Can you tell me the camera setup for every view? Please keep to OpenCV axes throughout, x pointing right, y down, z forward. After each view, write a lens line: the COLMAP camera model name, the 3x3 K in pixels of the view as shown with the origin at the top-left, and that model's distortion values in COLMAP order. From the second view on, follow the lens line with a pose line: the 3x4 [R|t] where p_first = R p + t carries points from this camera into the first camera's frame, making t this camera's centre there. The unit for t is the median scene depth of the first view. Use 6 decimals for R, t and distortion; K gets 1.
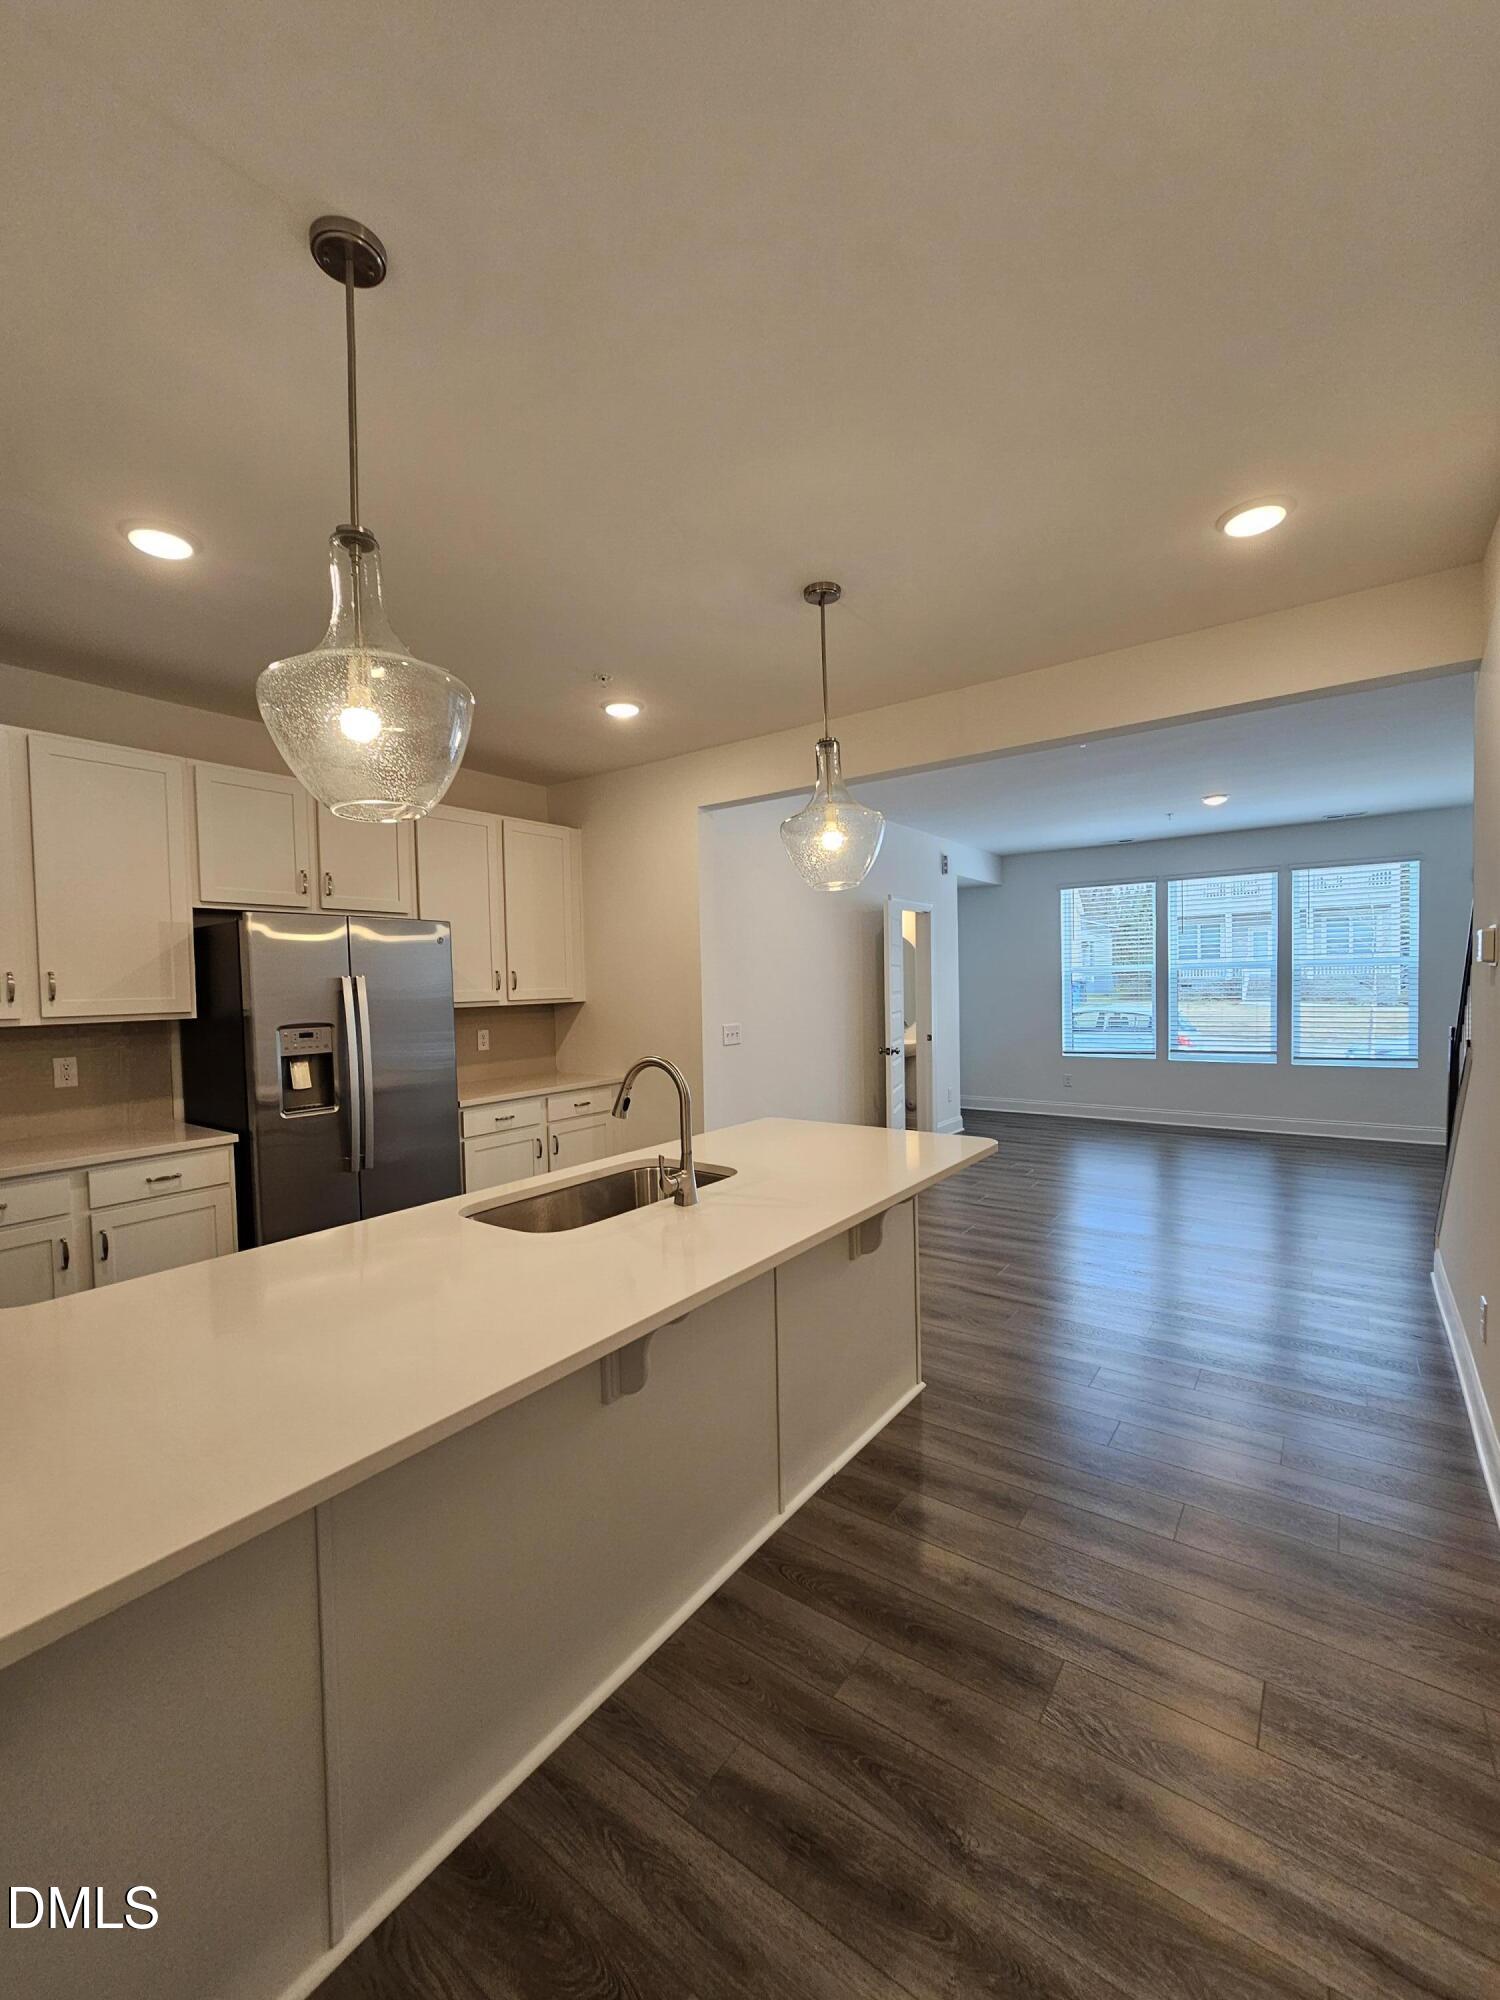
lens RADIAL K [[818.7, 0, 742.7], [0, 818.7, 1010.3], [0, 0, 1]] dist [-0.005166, 0.002377]
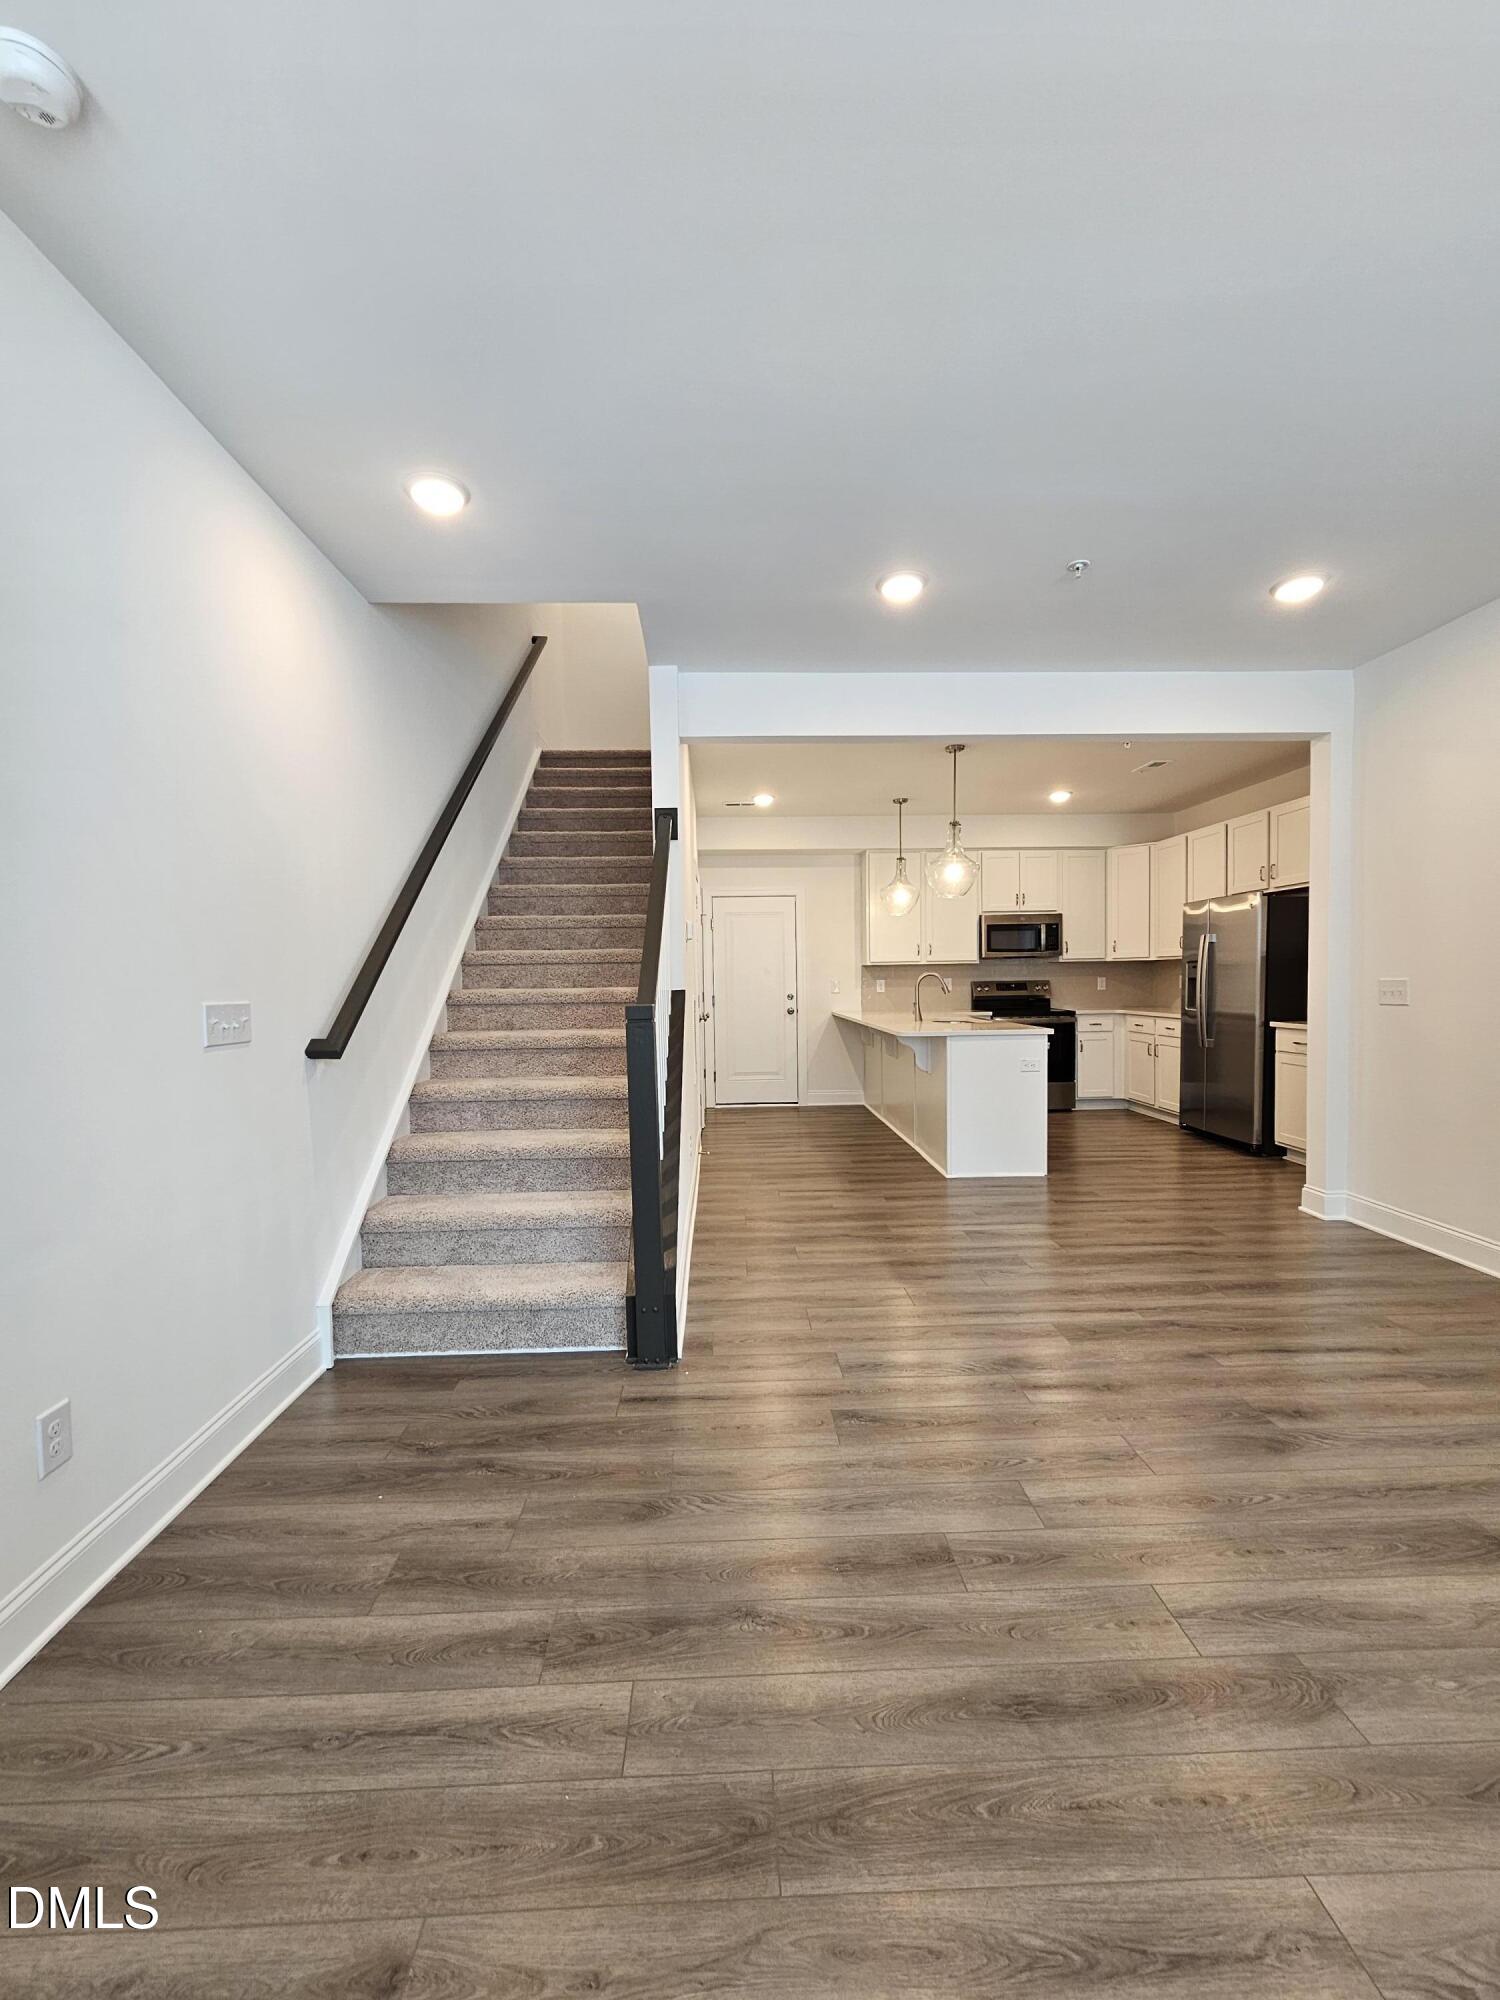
lens RADIAL K [[818.7, 0, 739.3], [0, 818.7, 1006.5], [0, 0, 1]] dist [-0.005166, 0.002377]
pose [[-0.787225, 0.060485, -0.613692, 2.292380], [0.014701, 0.996736, 0.079380, -0.068327], [0.616490, 0.053468, -0.785545, 2.943783]]
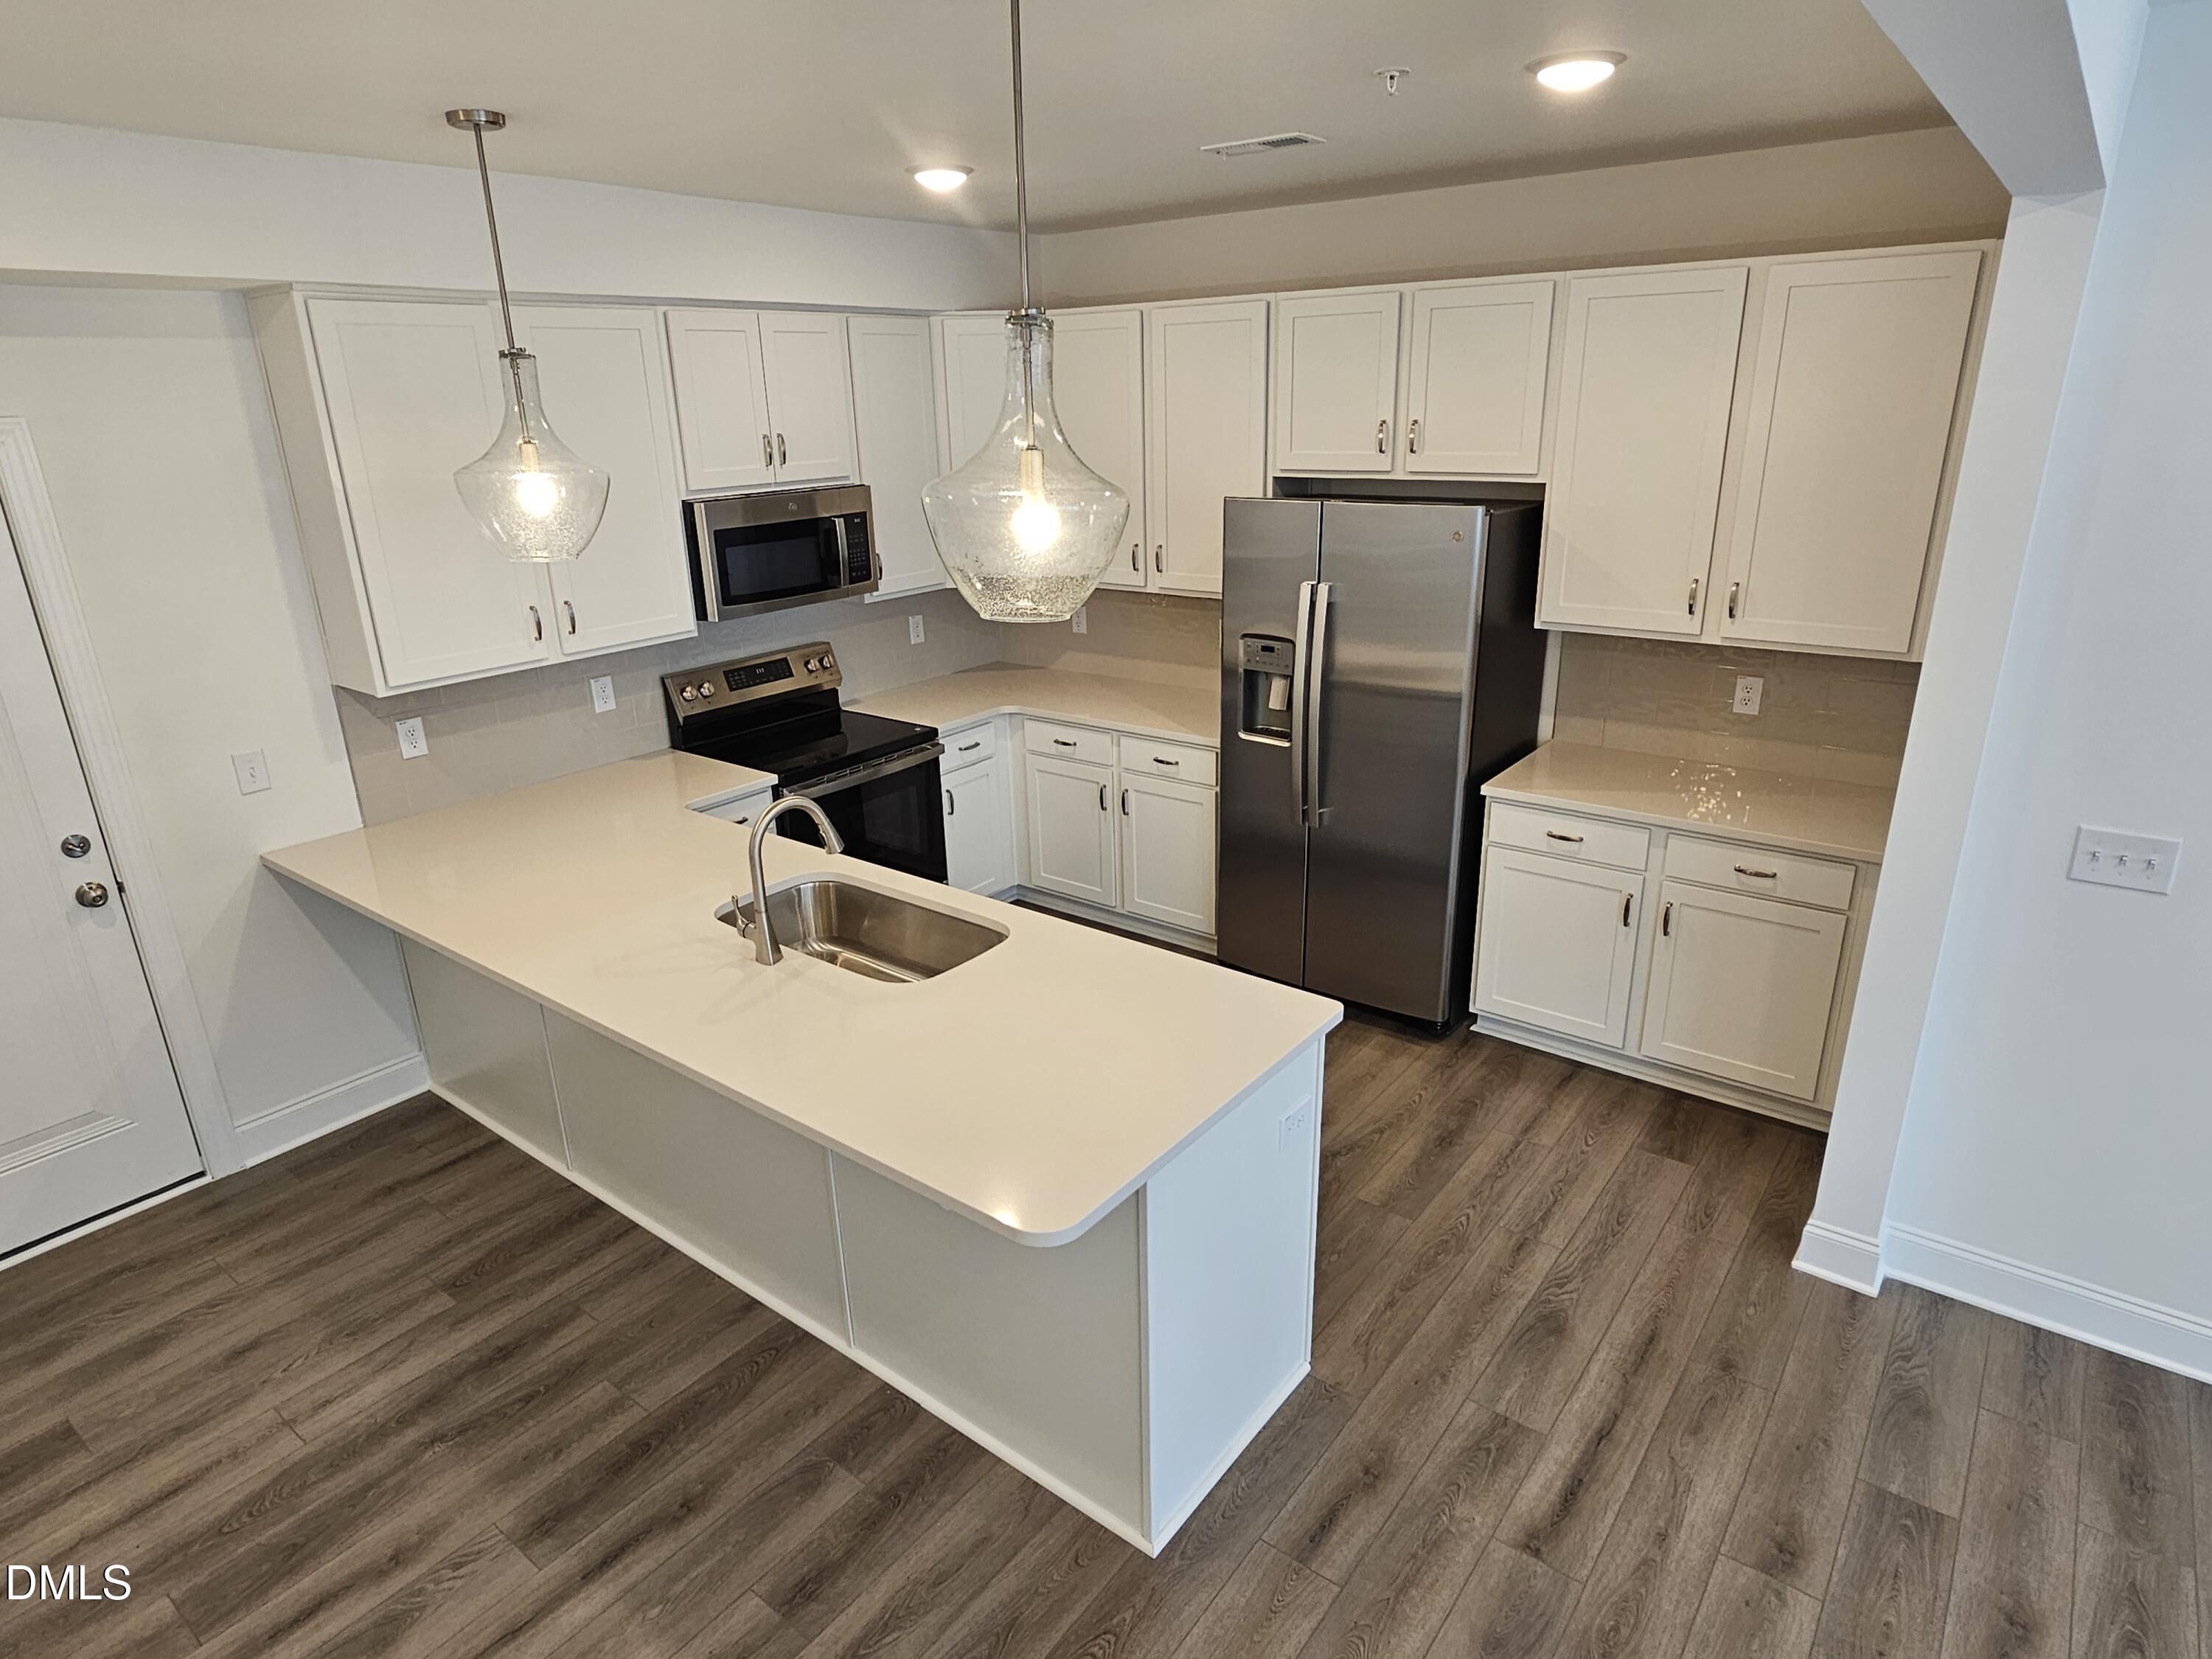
lens RADIAL K [[1256.2, 0, 1105.7], [0, 1256.2, 827.8], [0, 0, 1]] dist [-0.000232, -0.001758]
pose [[-0.020052, 0.354632, -0.934791, 1.178624], [-0.010125, 0.934859, 0.354875, -0.405970], [0.999748, 0.016581, -0.015155, 1.382129]]
